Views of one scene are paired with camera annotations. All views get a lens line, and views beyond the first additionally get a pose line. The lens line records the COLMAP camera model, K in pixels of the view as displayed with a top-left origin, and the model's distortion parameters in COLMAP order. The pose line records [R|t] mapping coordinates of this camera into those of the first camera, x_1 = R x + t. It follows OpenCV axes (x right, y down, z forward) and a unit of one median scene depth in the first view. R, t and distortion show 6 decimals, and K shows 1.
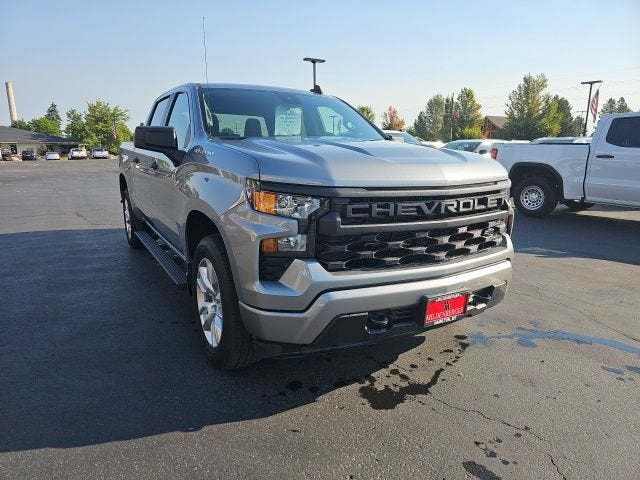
lens RADIAL K [[419.9, 0, 307.5], [0, 419.9, 242.2], [0, 0, 1]] dist [0.058060, -0.047762]
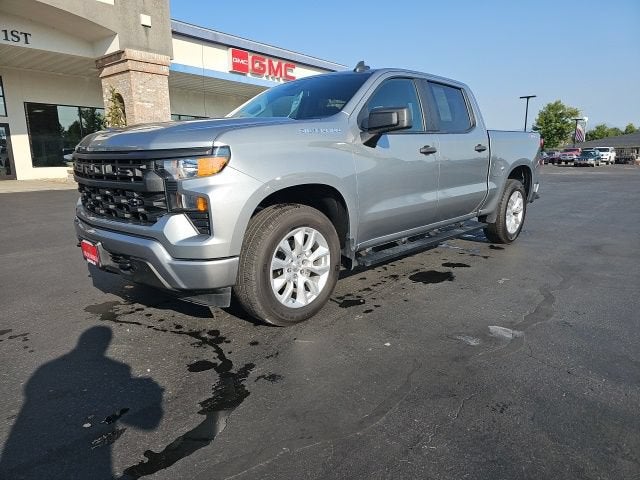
lens RADIAL K [[419.9, 0, 325.6], [0, 419.9, 240.2], [0, 0, 1]] dist [0.058060, -0.047762]
pose [[0.285926, 0.185225, -0.940180, 1.242205], [-0.200816, 0.970936, 0.130212, -0.130159], [0.936973, 0.151572, 0.314812, 0.917470]]
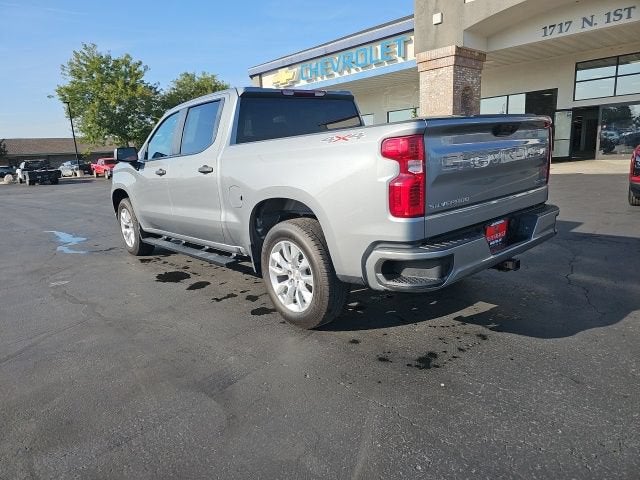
lens RADIAL K [[419.9, 0, 310.0], [0, 419.9, 242.1], [0, 0, 1]] dist [0.058060, -0.047762]
pose [[-0.981379, 0.095657, -0.166569, -0.125484], [0.019183, 0.911649, 0.410521, -0.671172], [0.191122, 0.399681, -0.896509, 3.116765]]
